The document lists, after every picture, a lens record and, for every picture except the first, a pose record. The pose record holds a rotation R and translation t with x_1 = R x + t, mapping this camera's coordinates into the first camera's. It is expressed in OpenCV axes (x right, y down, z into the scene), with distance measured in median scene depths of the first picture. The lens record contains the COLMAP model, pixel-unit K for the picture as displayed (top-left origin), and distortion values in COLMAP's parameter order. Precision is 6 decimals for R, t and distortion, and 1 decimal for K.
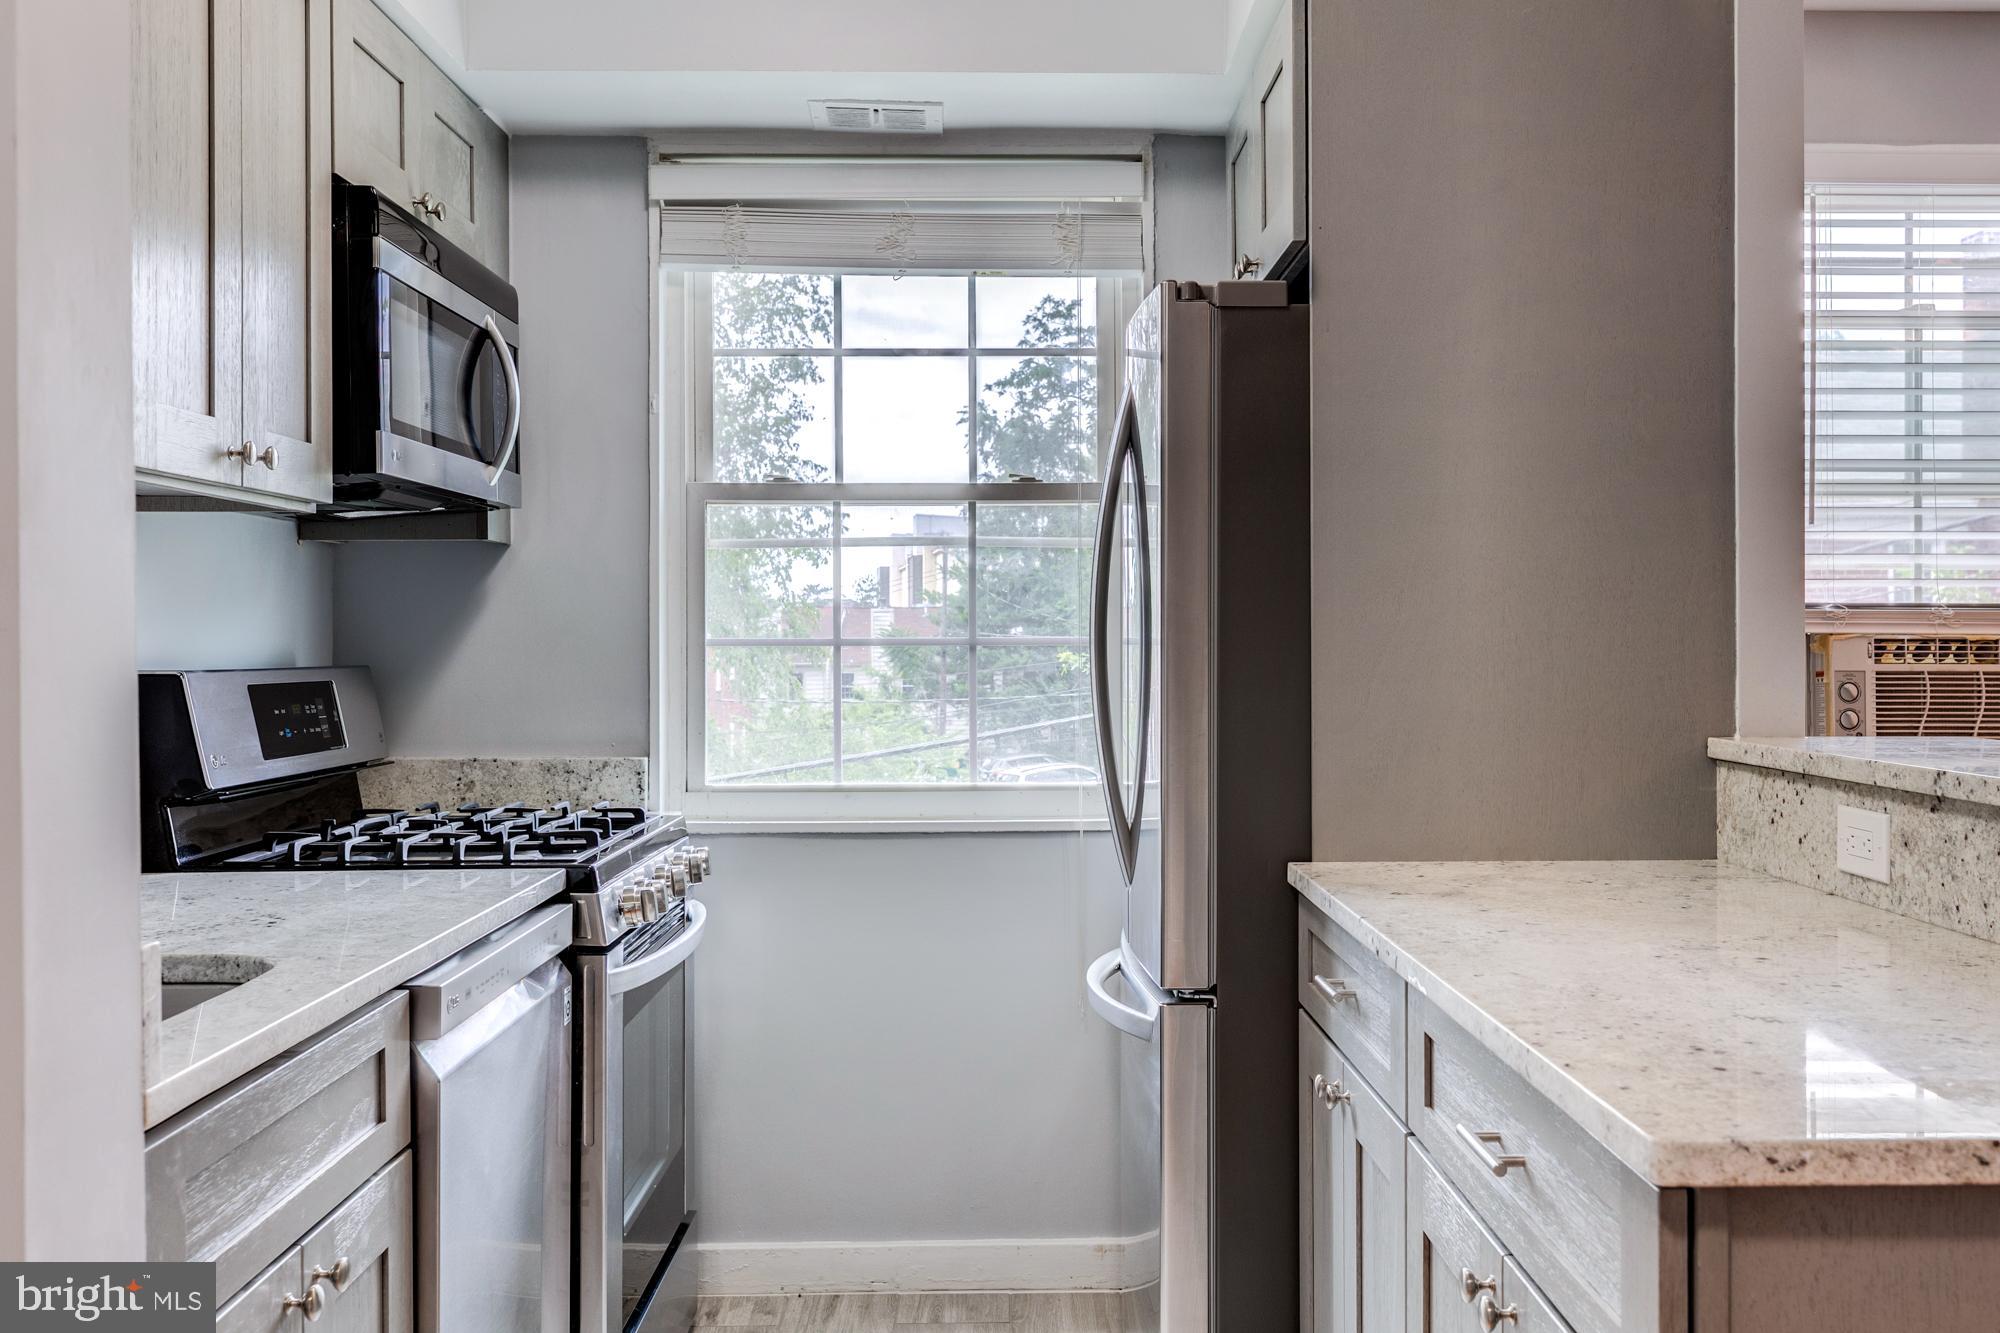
lens RADIAL K [[1848.4, 0, 1008.5], [0, 1848.4, 665.1], [0, 0, 1]] dist [-0.004661, 0.000000]
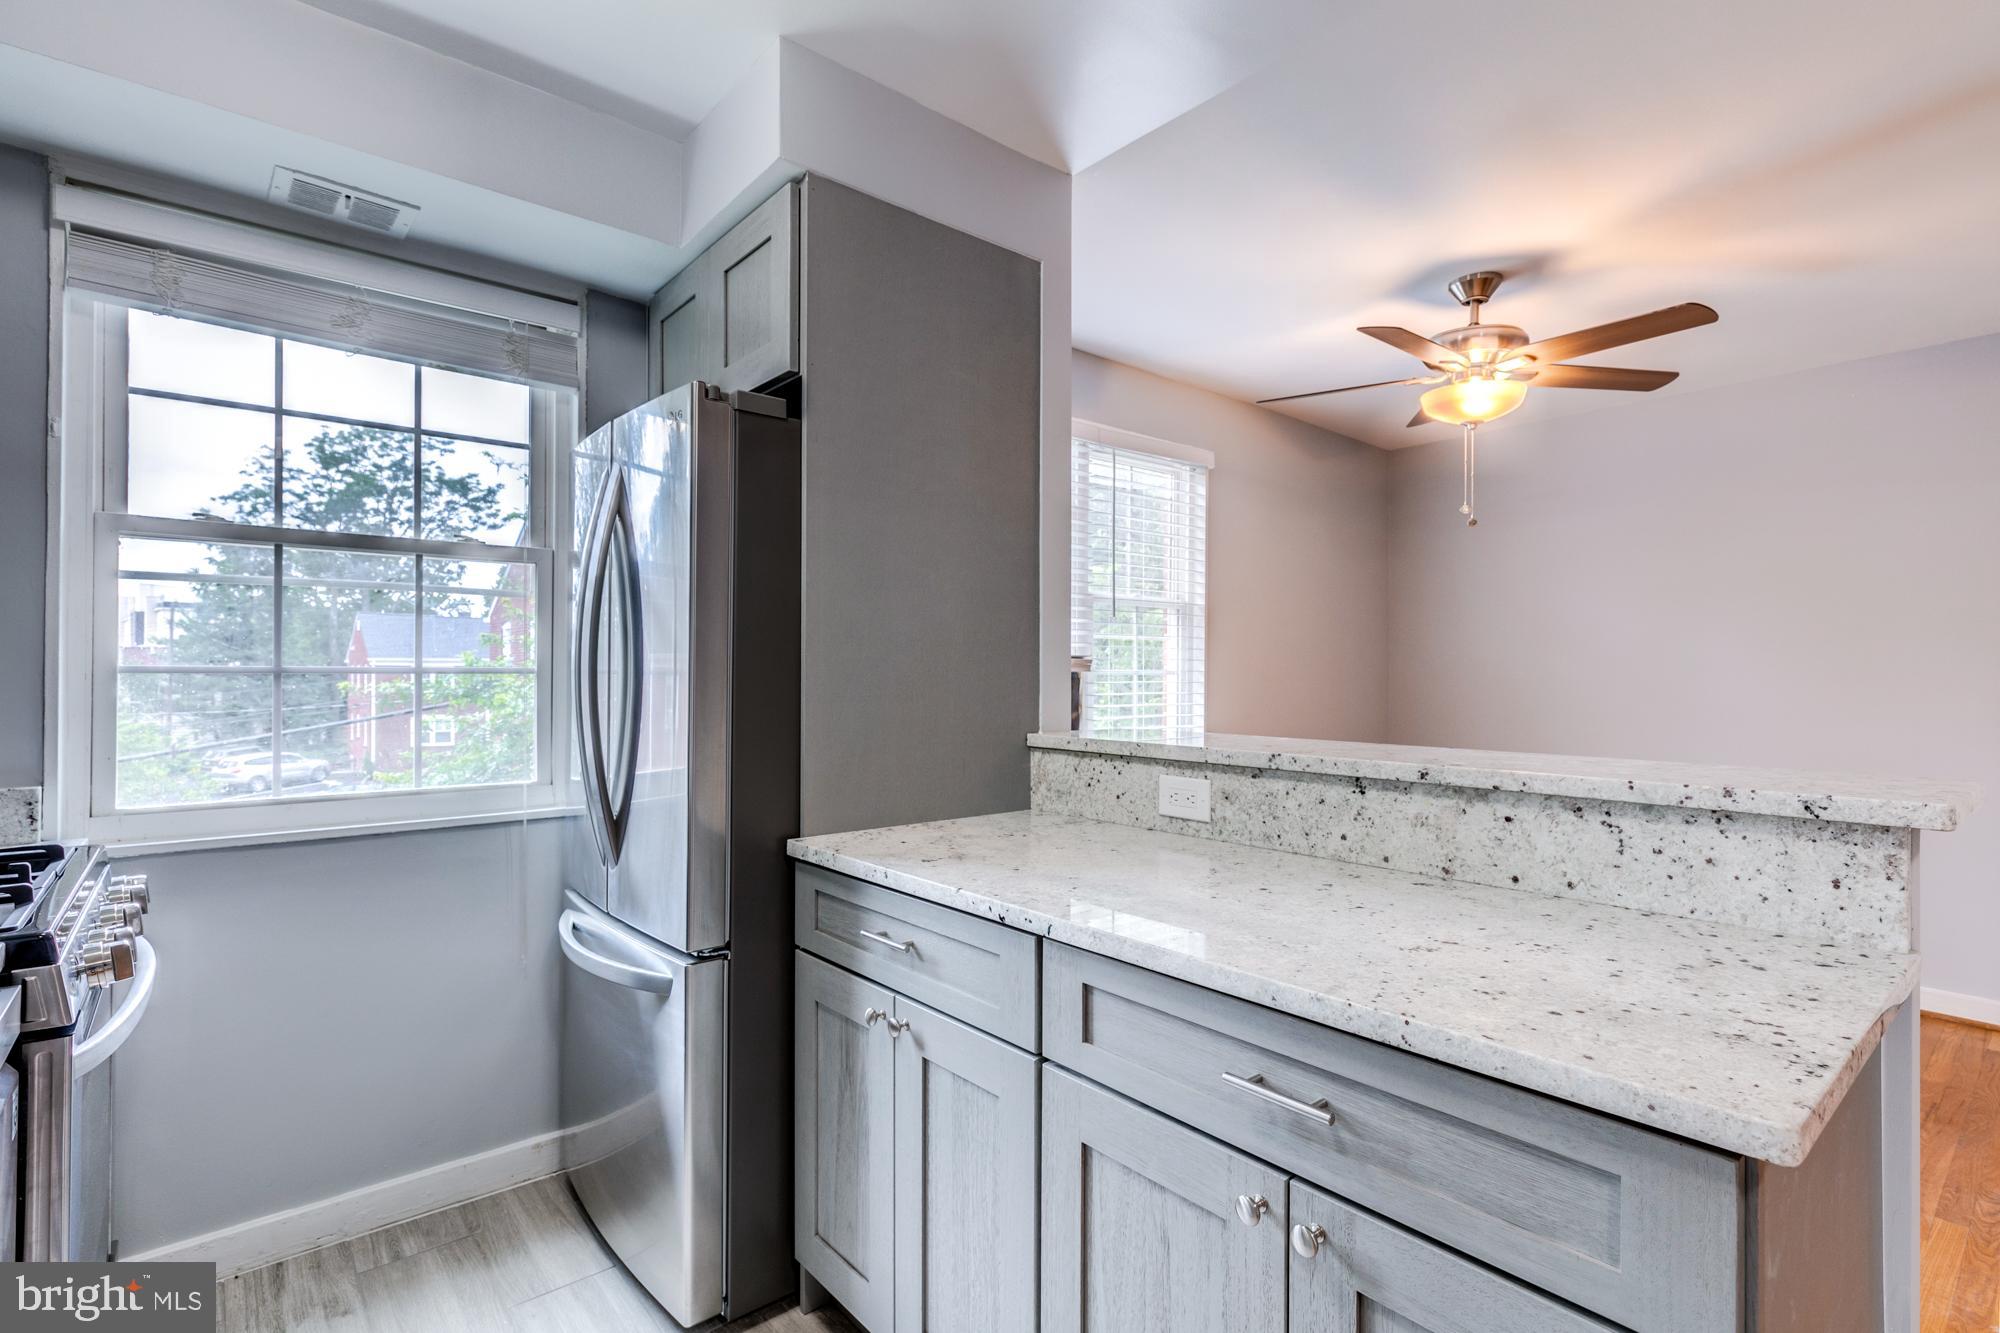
lens RADIAL K [[945.8, 0, 1004.6], [0, 945.8, 674.3], [0, 0, 1]] dist [-0.008875, 0.001191]
pose [[0.765586, 0.005588, 0.643309, -0.126952], [0.002671, 0.999926, -0.011865, -0.002112], [-0.643328, 0.010802, 0.765514, 0.296867]]
